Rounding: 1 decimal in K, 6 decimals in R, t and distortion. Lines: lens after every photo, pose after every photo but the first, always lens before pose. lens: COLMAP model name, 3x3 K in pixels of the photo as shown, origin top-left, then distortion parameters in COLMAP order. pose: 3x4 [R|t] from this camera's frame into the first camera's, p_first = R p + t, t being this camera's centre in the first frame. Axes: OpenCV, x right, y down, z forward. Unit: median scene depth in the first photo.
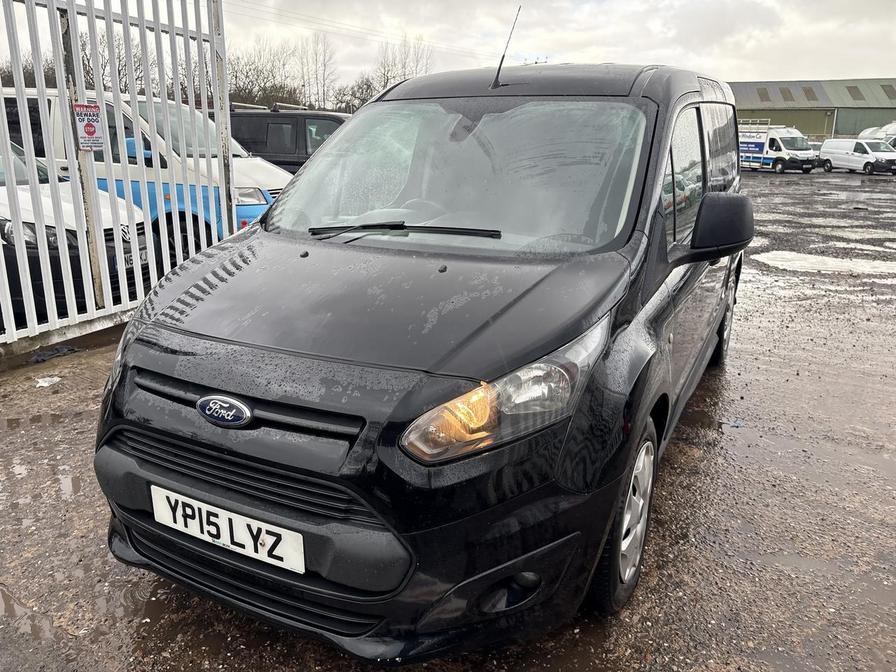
lens RADIAL K [[682.3, 0, 448.0], [0, 682.3, 336.0], [0, 0, 1]] dist [0.025174, 0.004867]
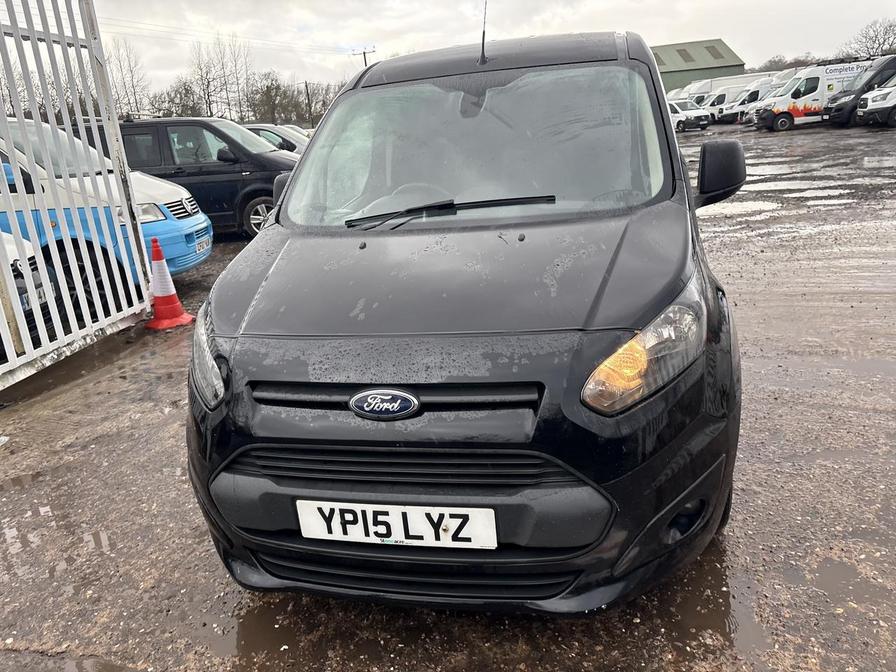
lens RADIAL K [[686.5, 0, 448.0], [0, 686.5, 336.0], [0, 0, 1]] dist [0.023469, -0.003373]
pose [[0.963266, -0.162713, 0.213642, -0.396895], [0.160847, 0.986631, 0.026208, 0.002039], [-0.215050, 0.009118, 0.976560, 0.024546]]
